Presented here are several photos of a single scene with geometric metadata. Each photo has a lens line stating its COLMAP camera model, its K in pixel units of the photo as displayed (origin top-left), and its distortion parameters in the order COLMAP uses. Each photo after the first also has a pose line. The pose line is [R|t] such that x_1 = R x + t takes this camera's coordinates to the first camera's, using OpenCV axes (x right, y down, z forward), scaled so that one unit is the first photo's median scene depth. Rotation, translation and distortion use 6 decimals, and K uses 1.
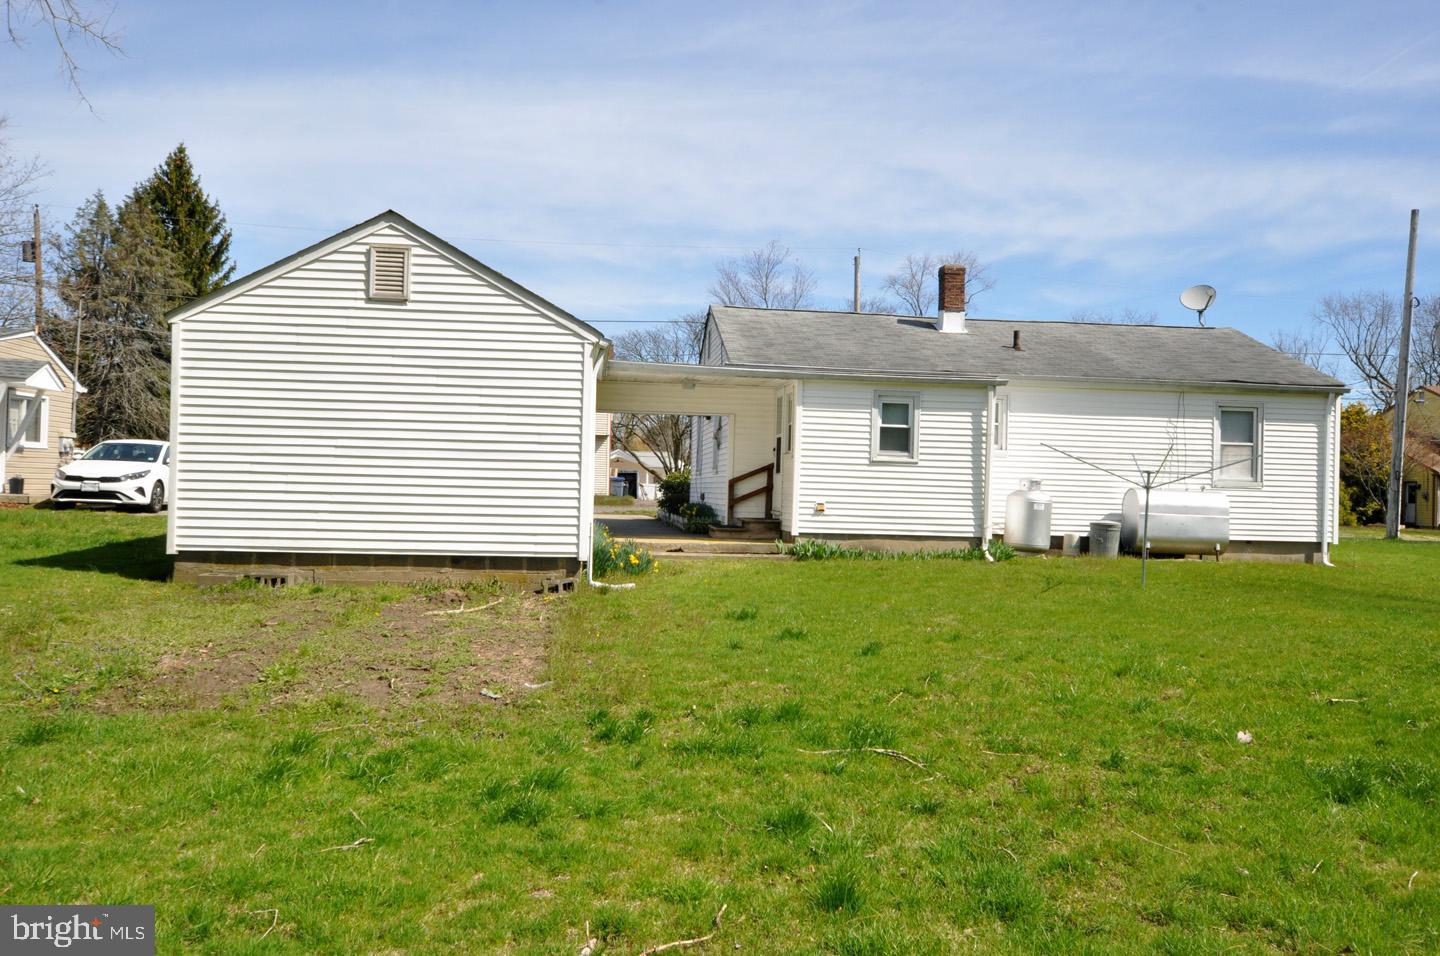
lens RADIAL K [[1126.4, 0, 720.0], [0, 1126.4, 478.0], [0, 0, 1]] dist [0.001689, 0.003011]
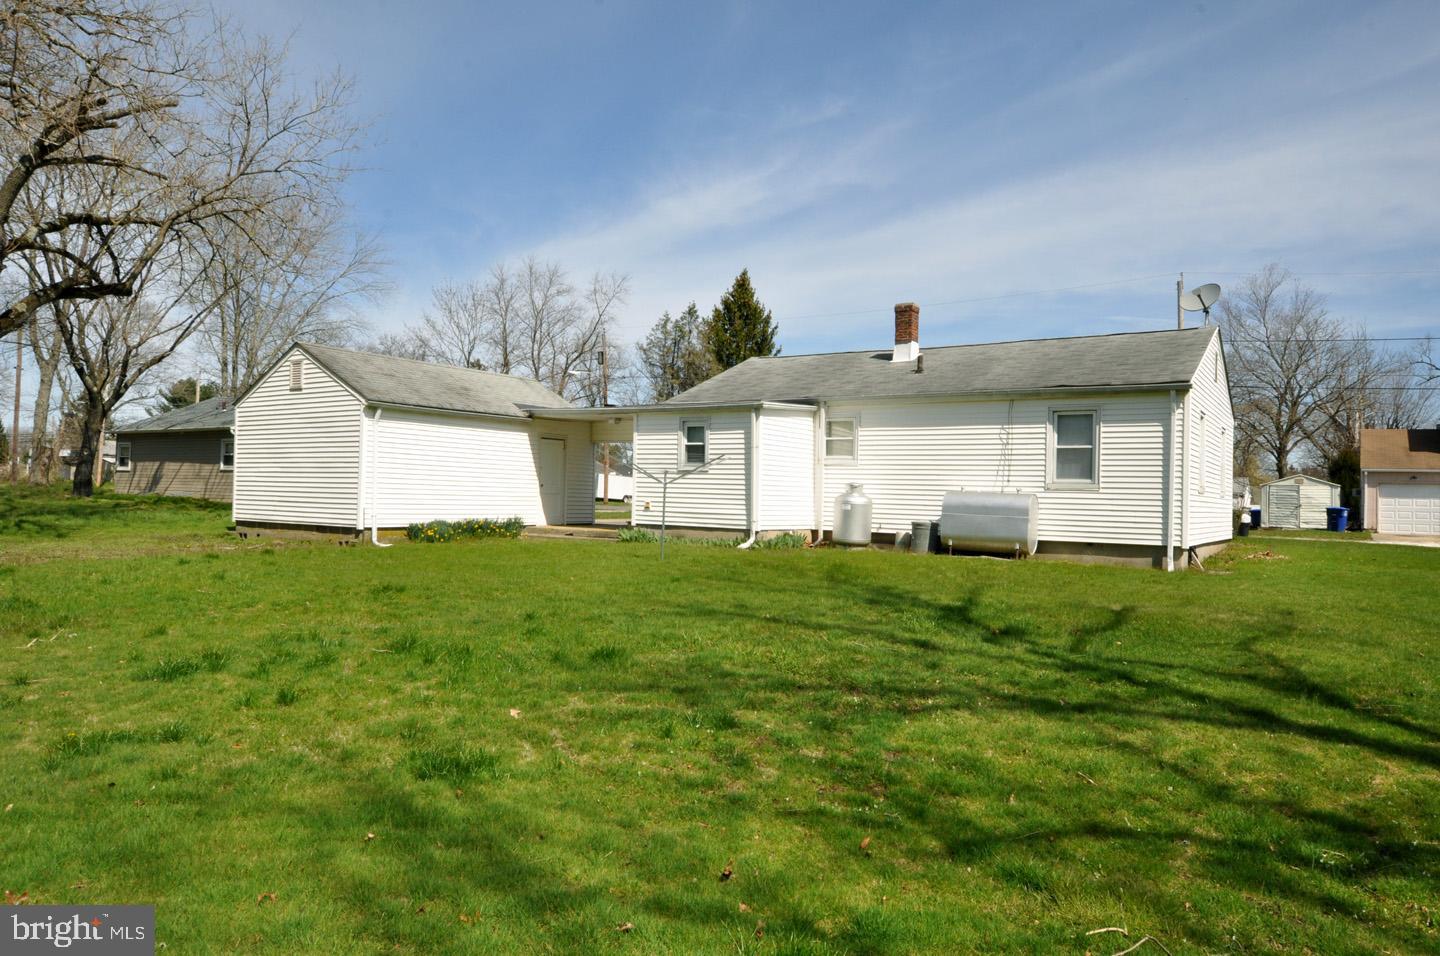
lens RADIAL K [[939.2, 0, 720.0], [0, 939.2, 478.0], [0, 0, 1]] dist [-0.029004, -0.000388]
pose [[0.776880, -0.018996, -0.629362, 0.779631], [0.000963, 0.999579, -0.028983, 0.023024], [0.629648, 0.021910, 0.776571, 0.151285]]
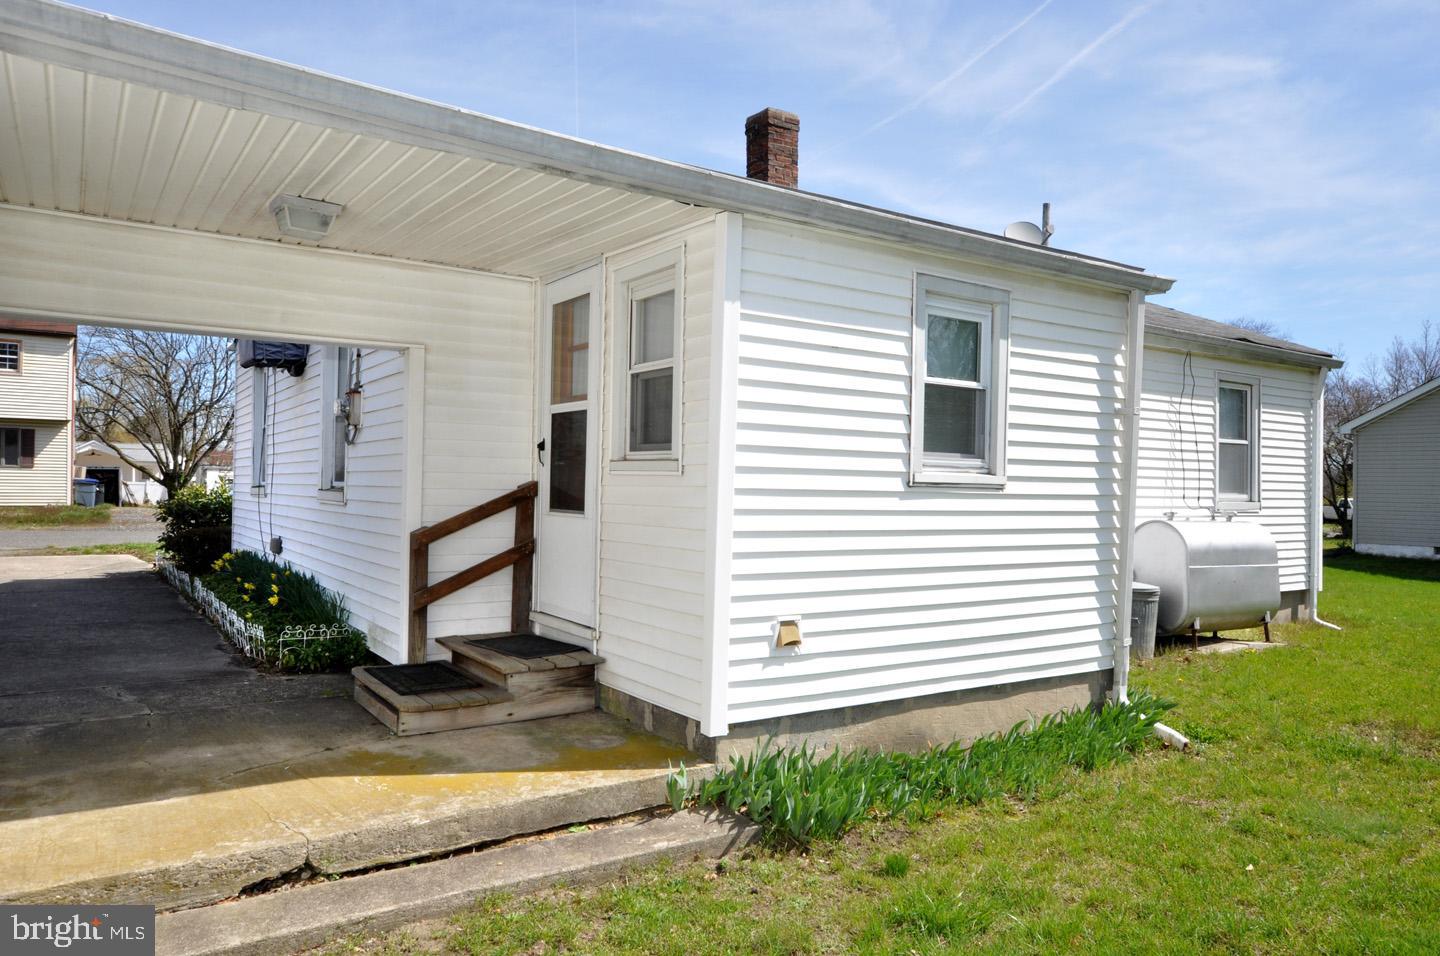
lens RADIAL K [[968.0, 0, 720.0], [0, 968.0, 478.0], [0, 0, 1]] dist [0.001333, 0.001863]
pose [[0.887069, -0.008222, 0.461563, -0.044877], [0.003496, 0.999932, 0.011093, -0.017909], [-0.461623, -0.008227, 0.887038, 0.688288]]
